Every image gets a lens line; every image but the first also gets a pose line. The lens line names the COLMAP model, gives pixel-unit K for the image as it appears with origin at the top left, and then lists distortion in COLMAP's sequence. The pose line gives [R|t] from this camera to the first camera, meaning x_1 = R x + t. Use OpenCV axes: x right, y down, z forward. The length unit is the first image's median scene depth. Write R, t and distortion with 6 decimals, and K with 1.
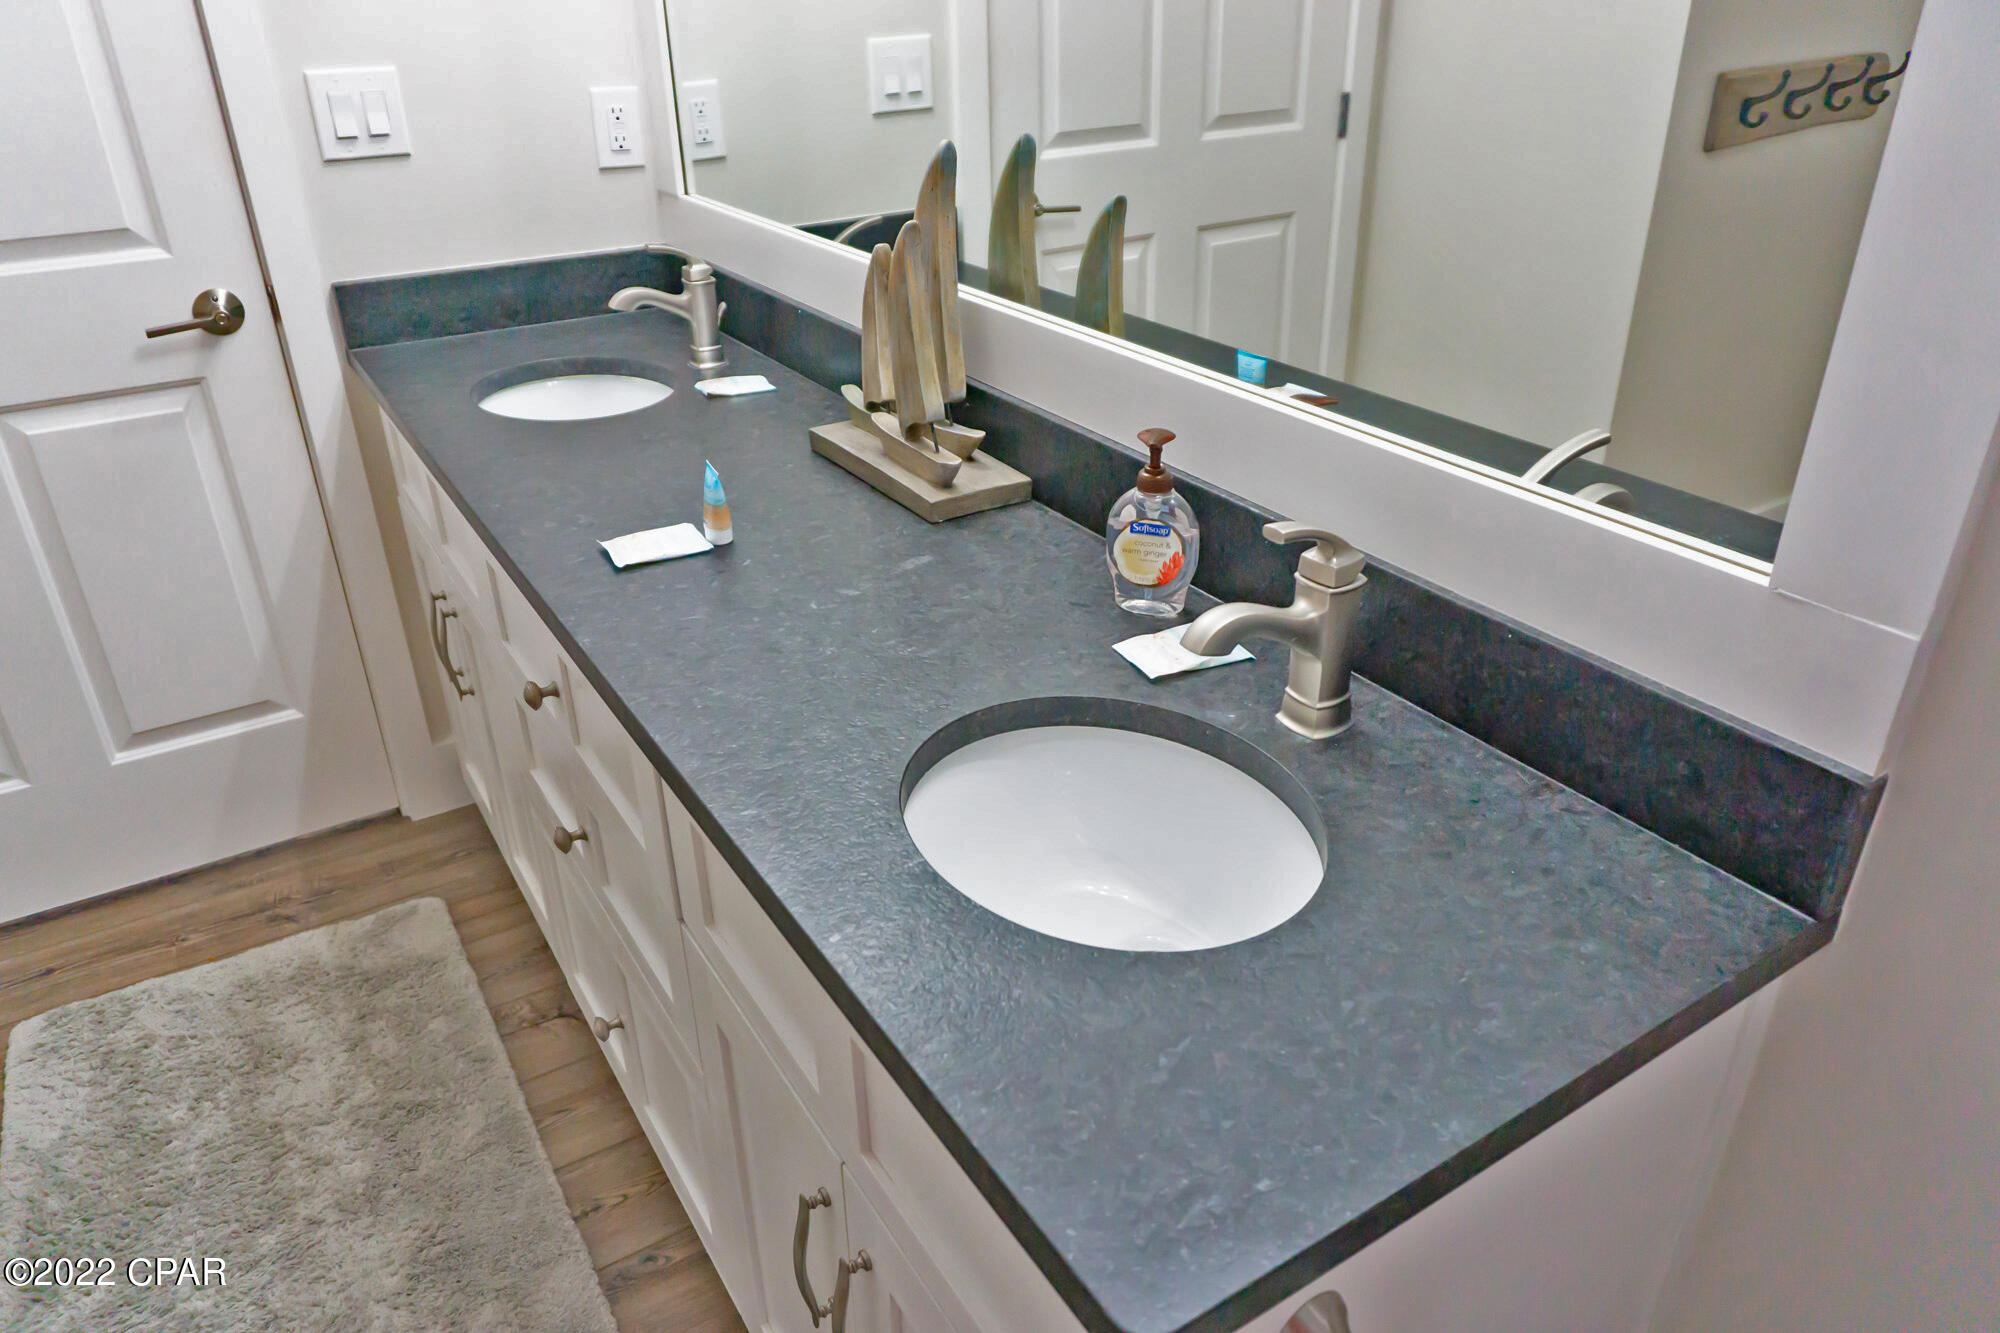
lens RADIAL K [[1326.0, 0, 1000.0], [0, 1326.0, 666.5], [0, 0, 1]] dist [-0.045966, 0.002217]
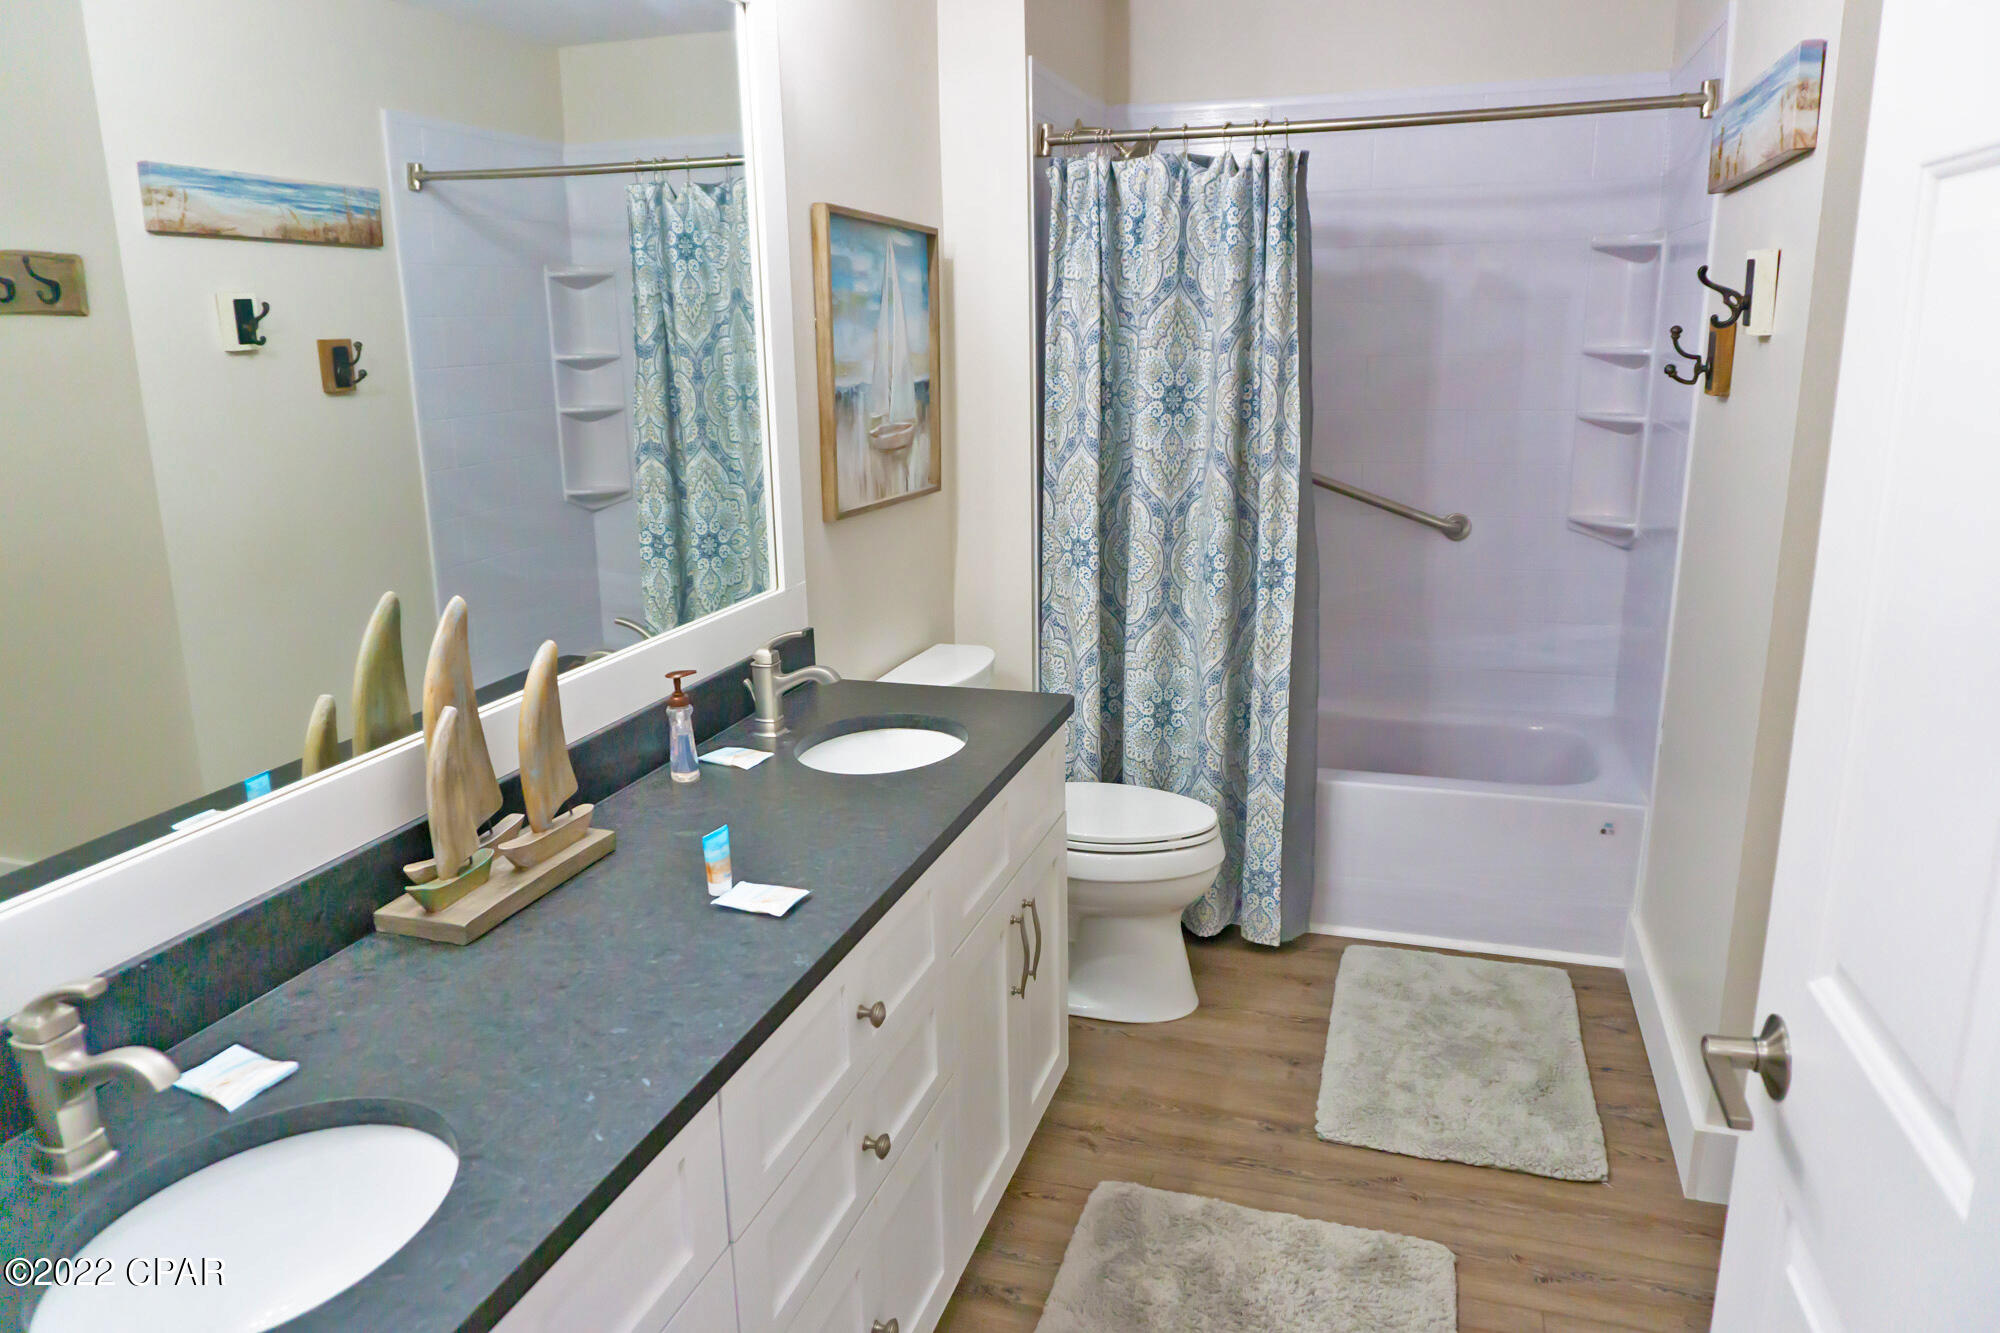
lens RADIAL K [[1326.0, 0, 1000.0], [0, 1326.0, 666.5], [0, 0, 1]] dist [-0.045966, 0.002217]
pose [[-0.638836, -0.176980, 0.748710, -1.185078], [0.371728, 0.781036, 0.501797, -0.731961], [-0.673578, 0.598883, -0.433166, 1.183198]]
